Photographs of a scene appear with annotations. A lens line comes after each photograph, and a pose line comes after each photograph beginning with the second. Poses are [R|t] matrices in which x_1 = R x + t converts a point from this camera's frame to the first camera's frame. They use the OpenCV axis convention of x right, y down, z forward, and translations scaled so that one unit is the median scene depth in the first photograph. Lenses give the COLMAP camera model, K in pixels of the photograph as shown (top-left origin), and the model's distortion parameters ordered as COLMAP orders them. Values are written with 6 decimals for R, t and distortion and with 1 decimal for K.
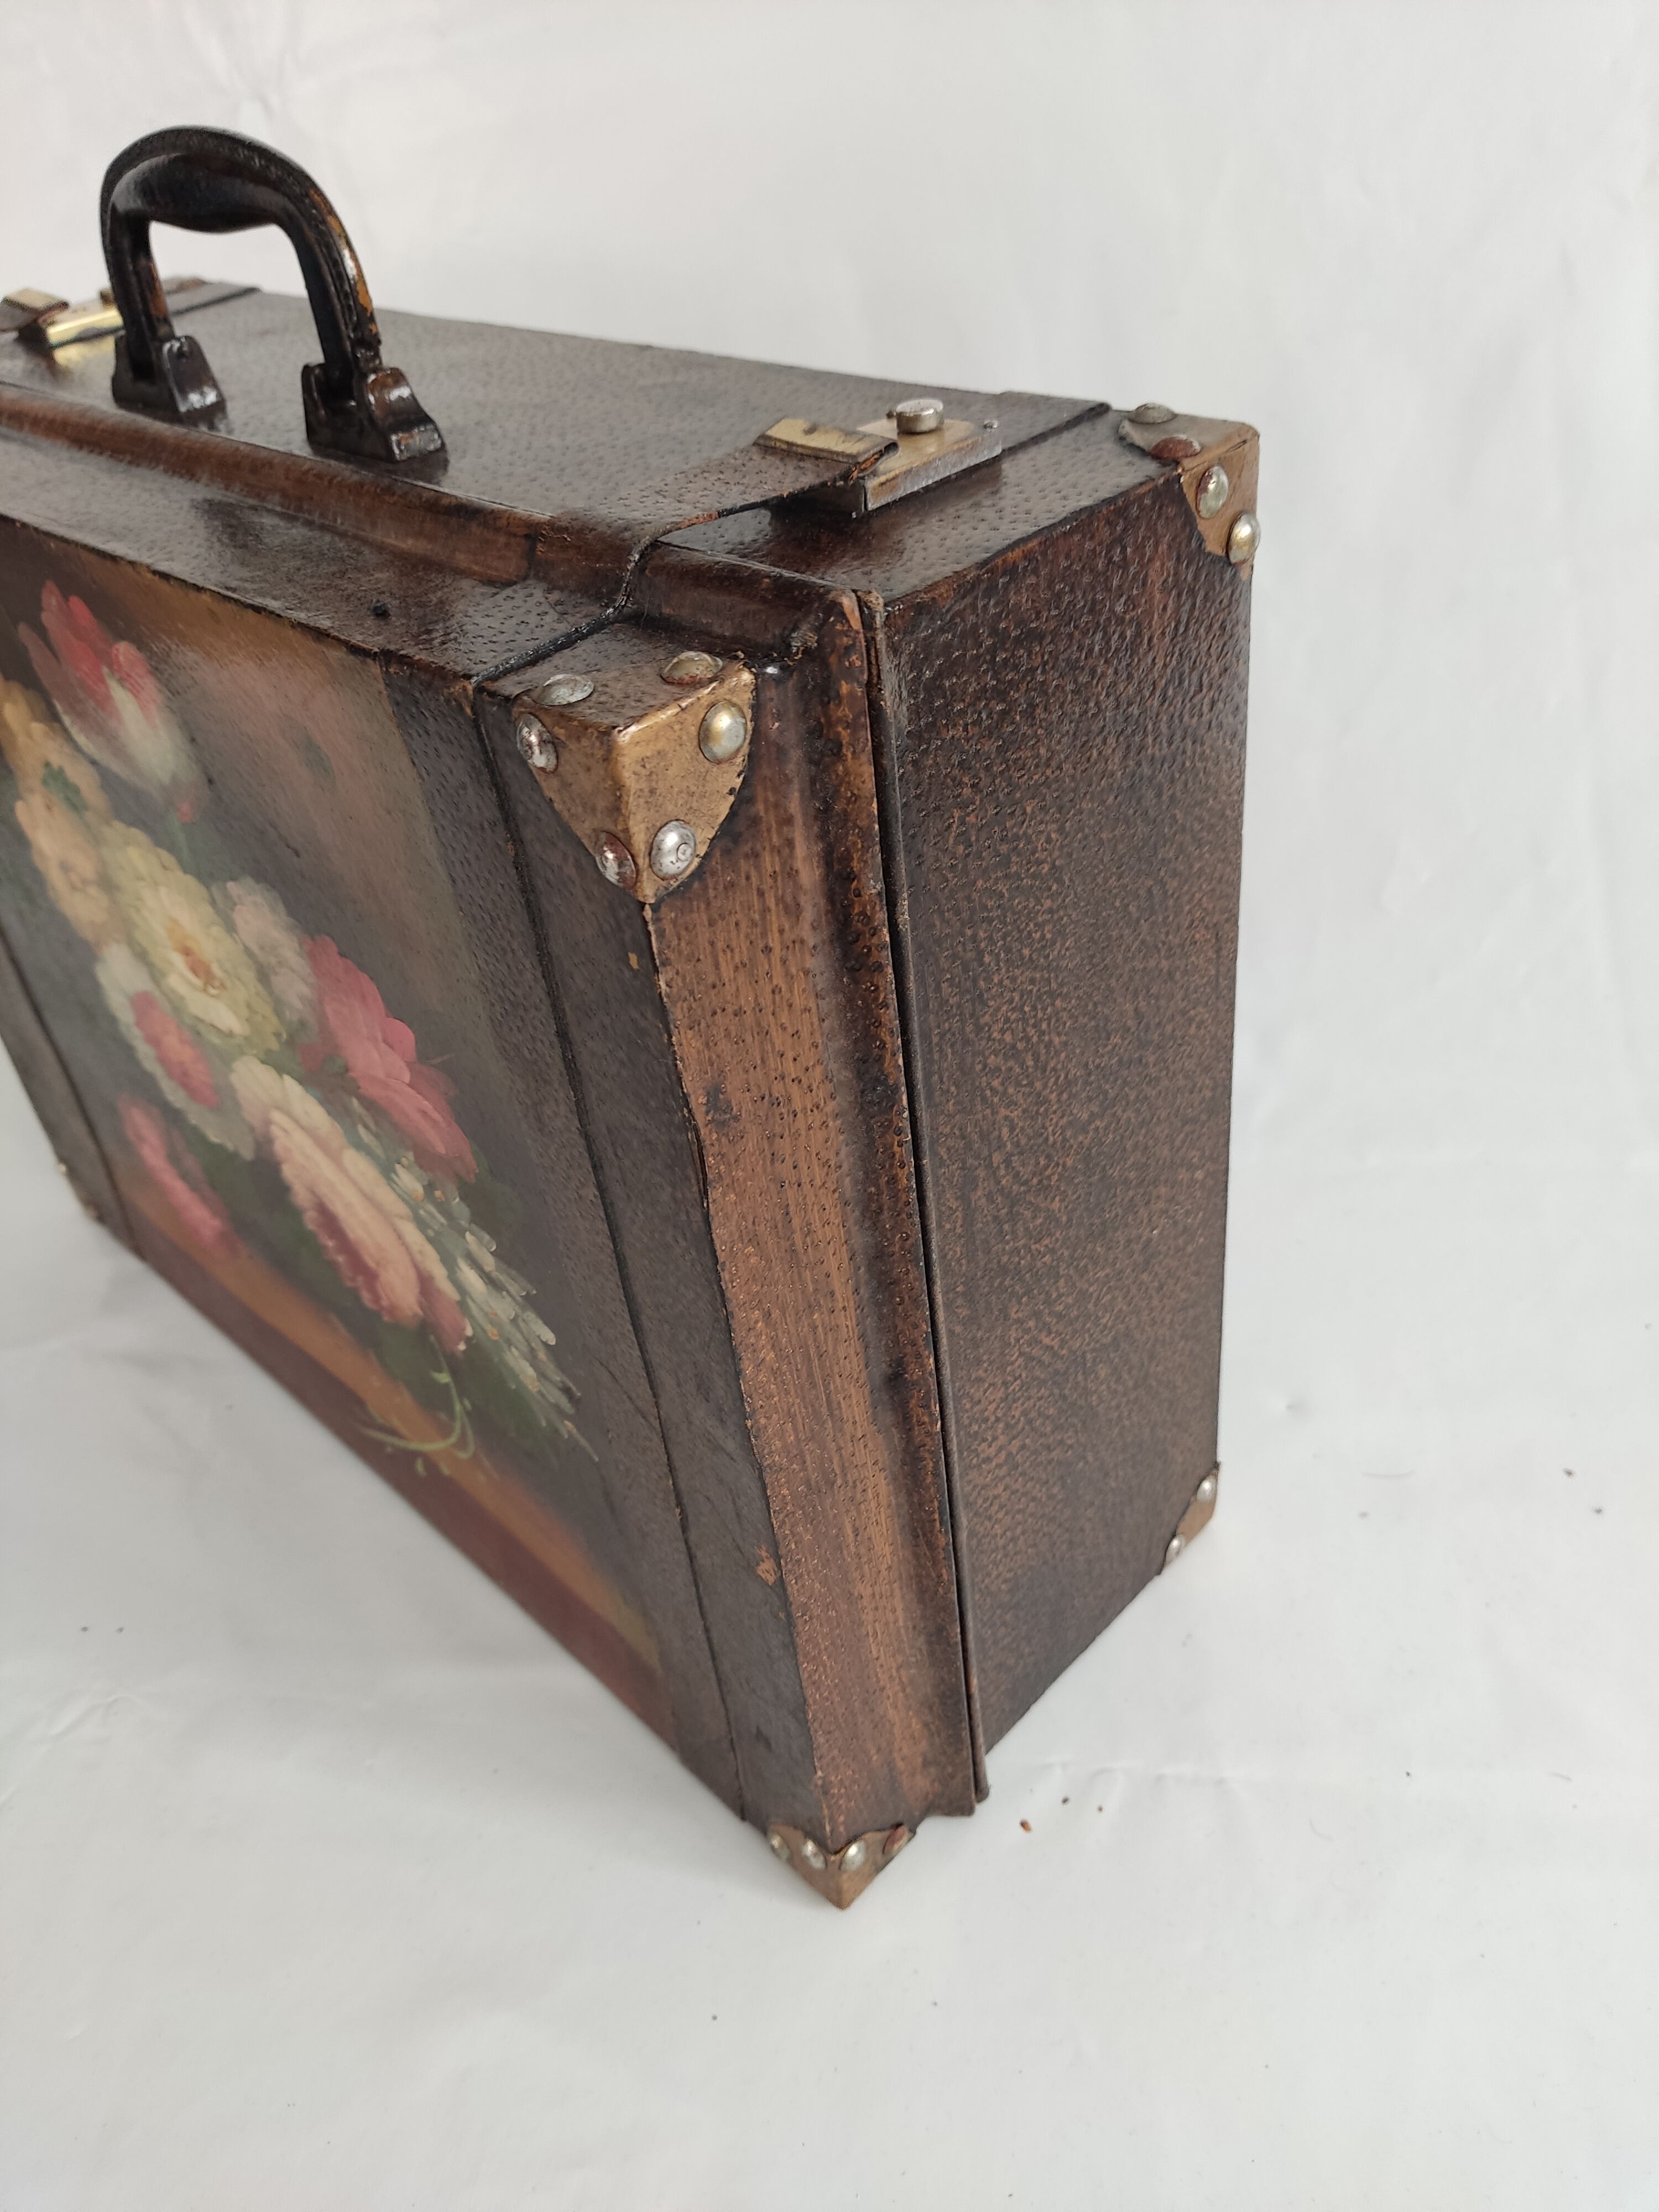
lens RADIAL K [[1648.7, 0, 829.5], [0, 1648.7, 1106.0], [0, 0, 1]] dist [0.014630, -0.001883]
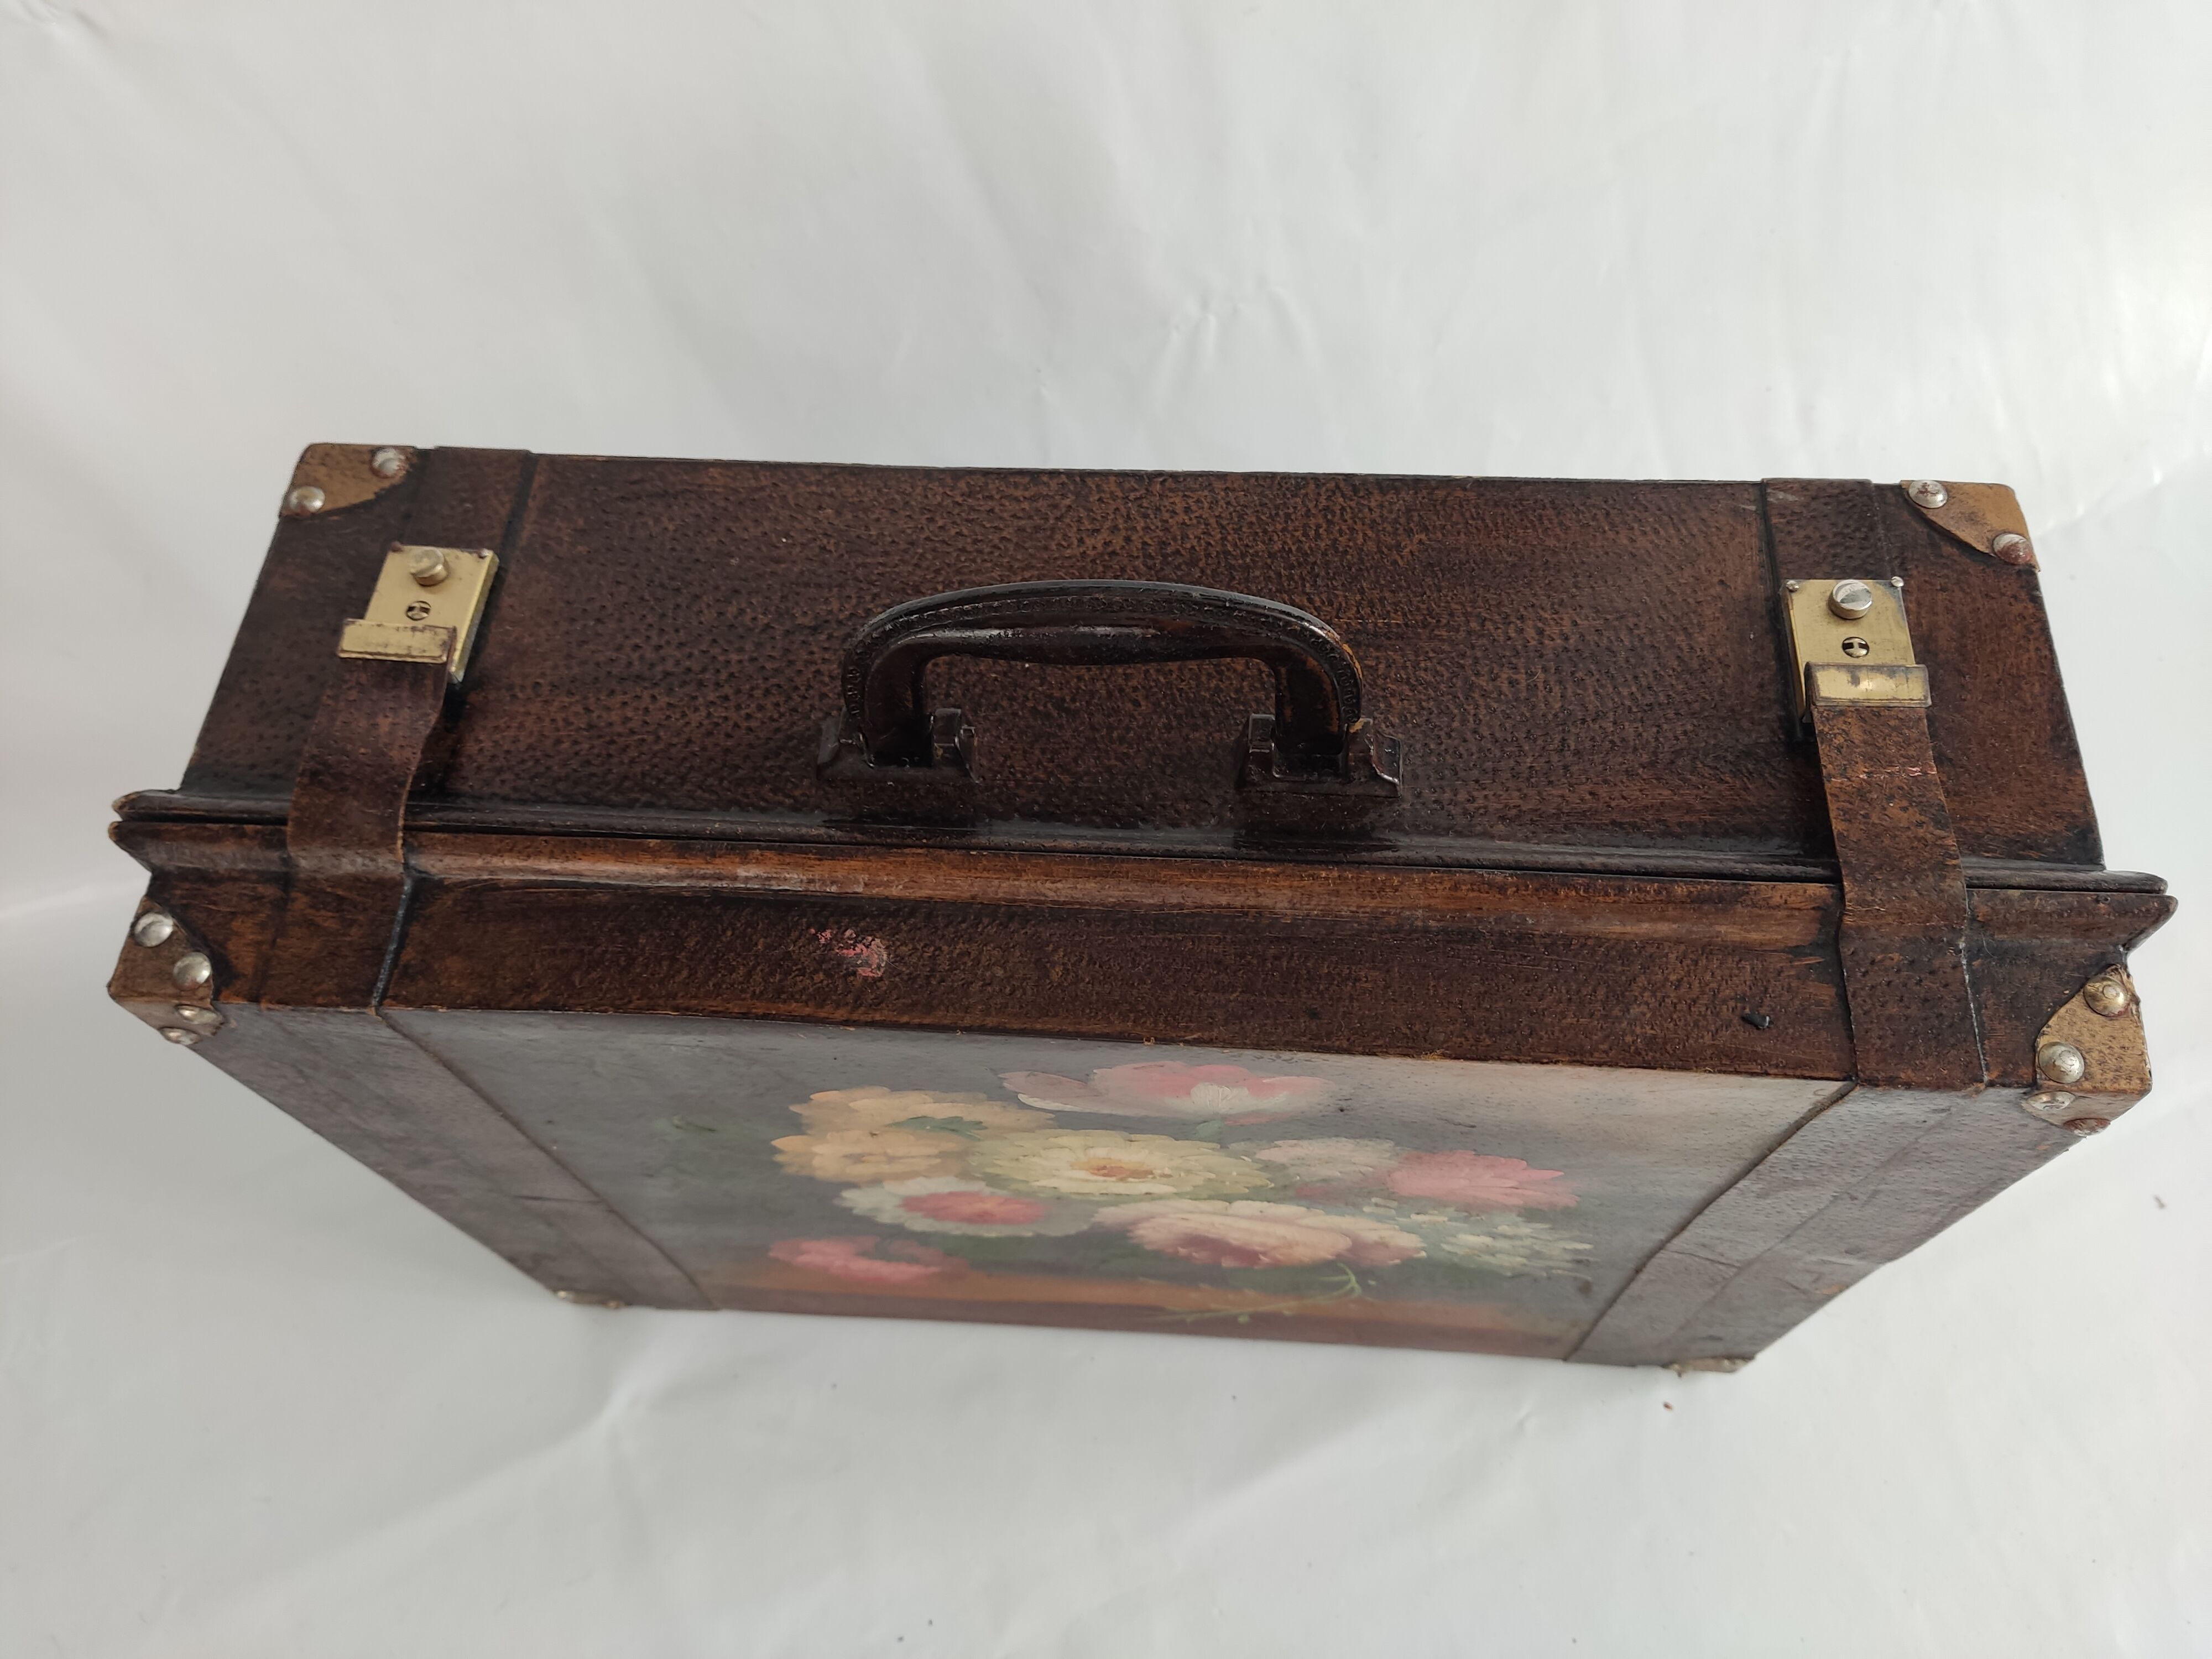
lens RADIAL K [[1648.7, 0, 1106.0], [0, 1648.7, 829.5], [0, 0, 1]] dist [0.014630, -0.001883]
pose [[0.754090, -0.549070, 0.360376, -0.699518], [0.374037, 0.810066, 0.451542, -0.805114], [-0.539856, -0.205709, 0.816235, 0.192241]]
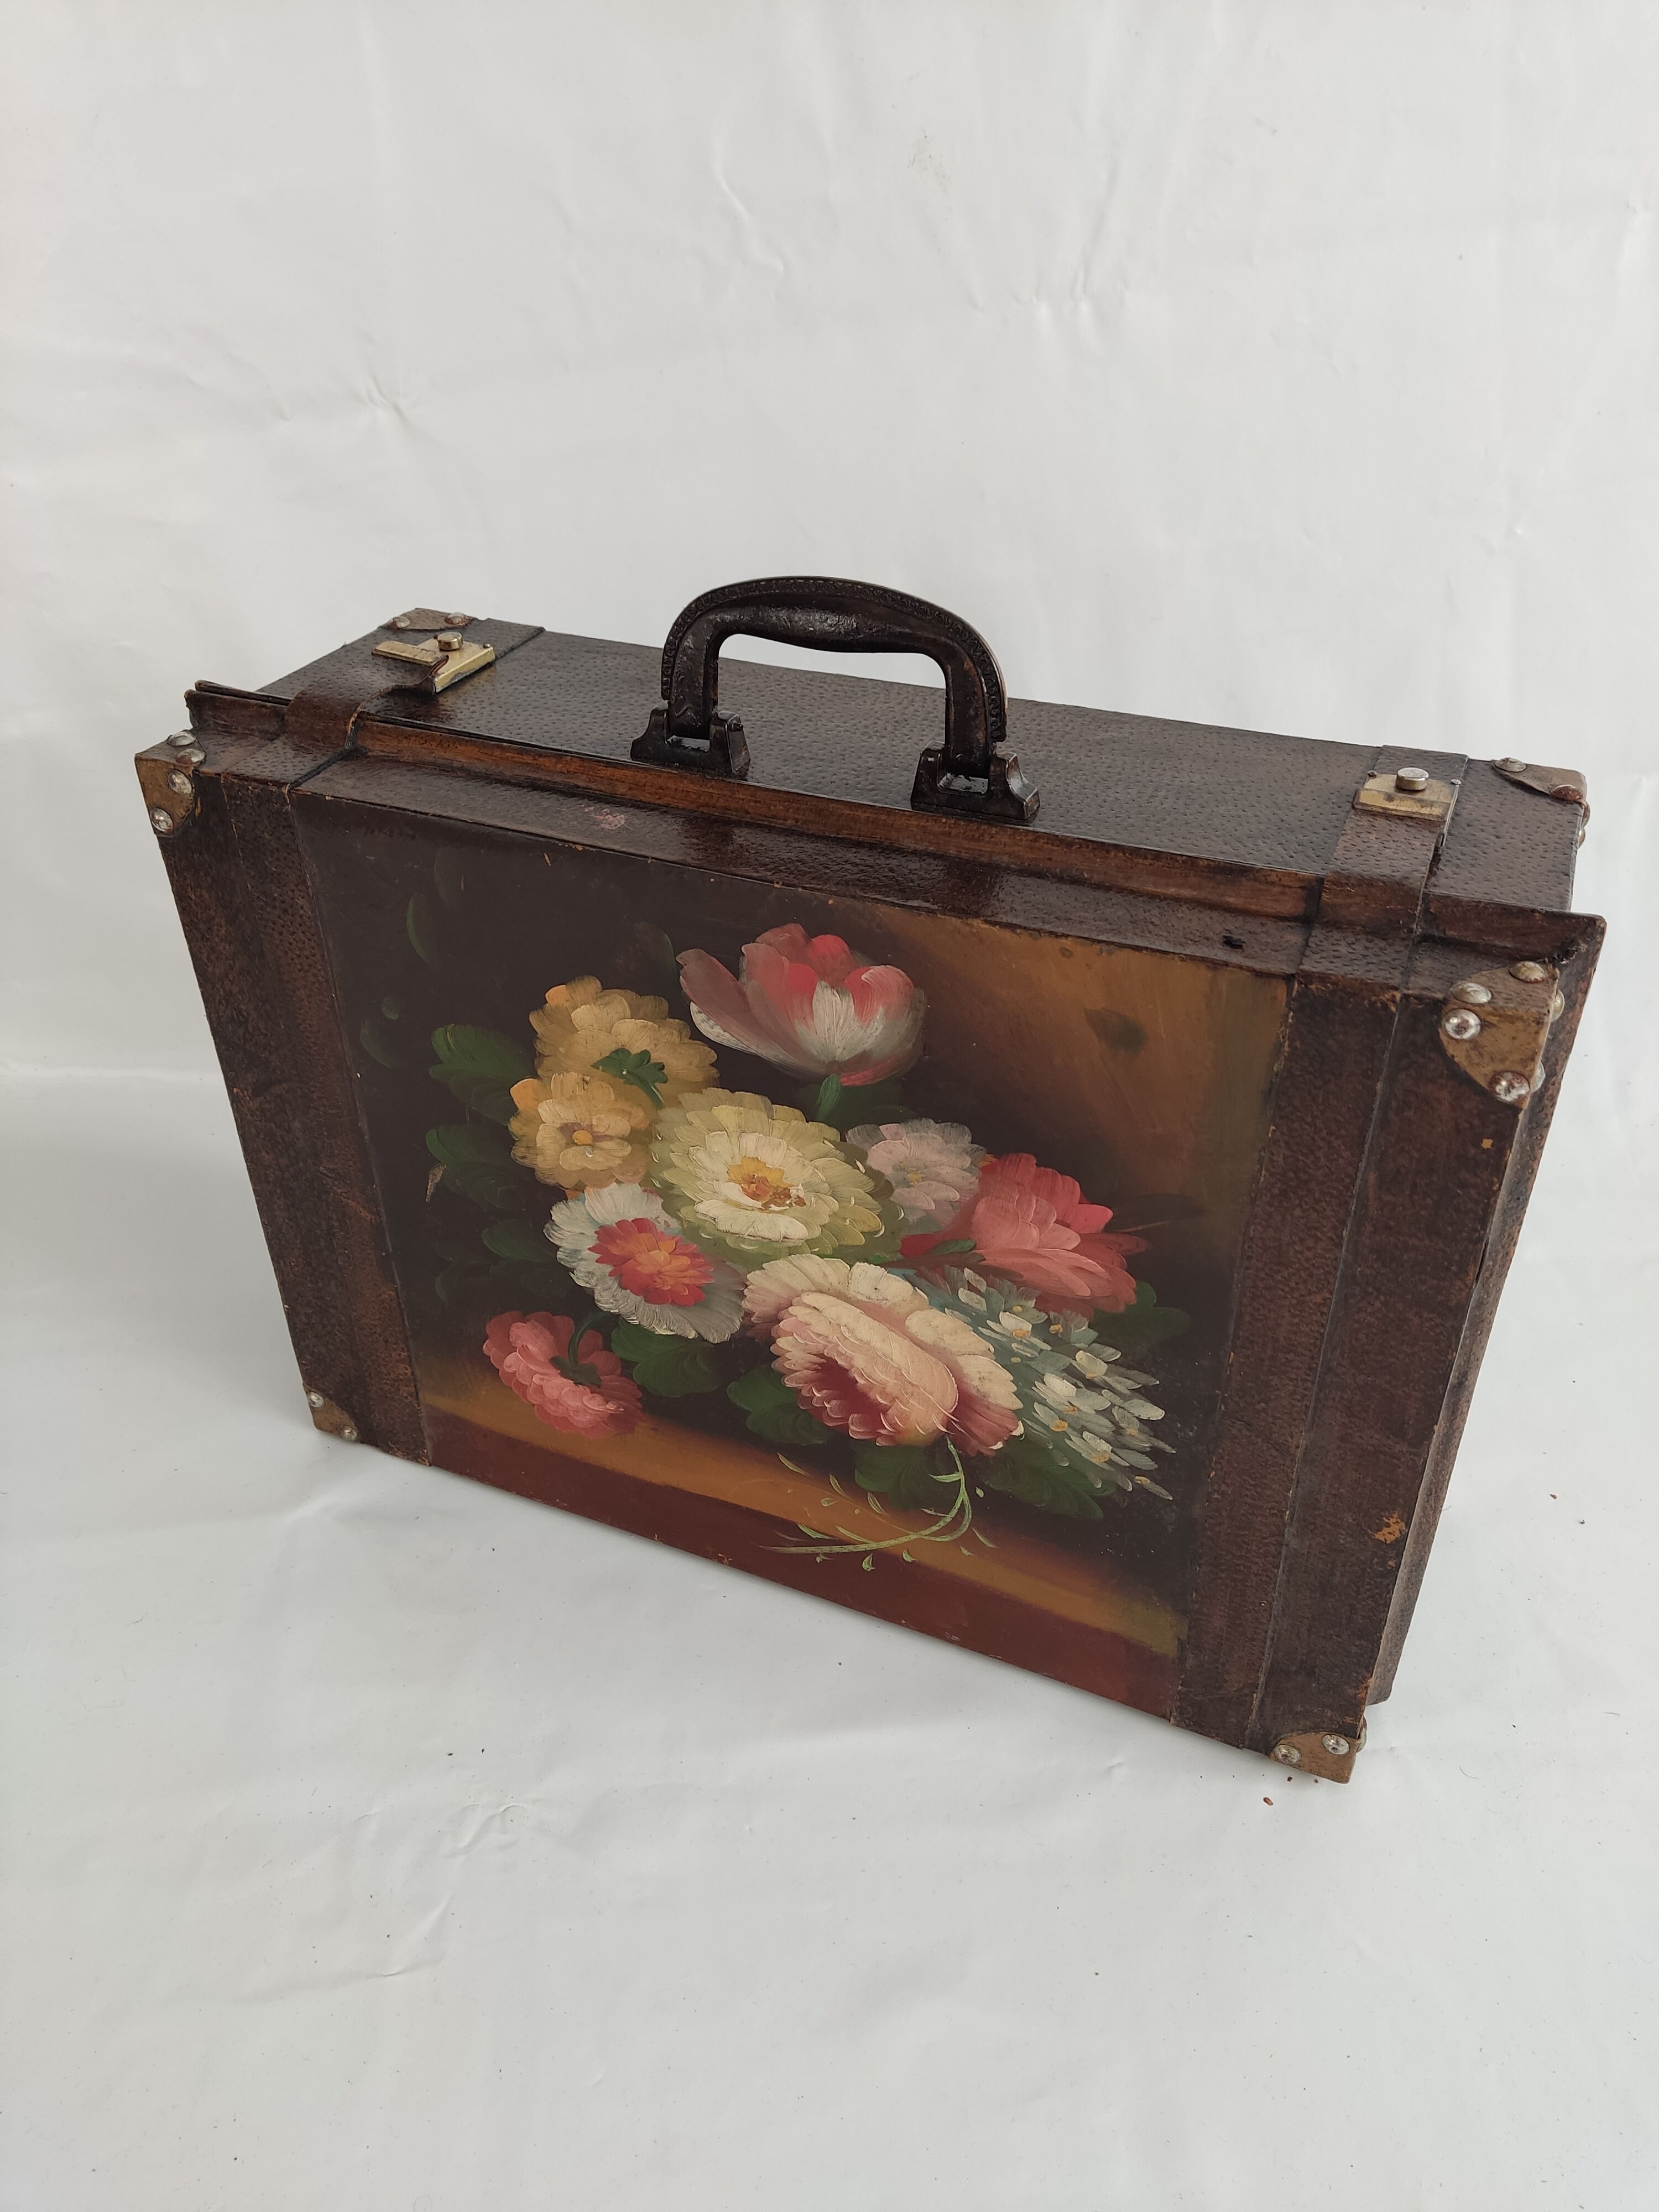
lens RADIAL K [[1648.7, 0, 829.5], [0, 1648.7, 1106.0], [0, 0, 1]] dist [0.014630, -0.001883]
pose [[0.928499, -0.139687, 0.344061, -0.816923], [0.157011, 0.987332, -0.022866, -0.120124], [-0.336508, 0.075252, 0.938669, -0.221050]]
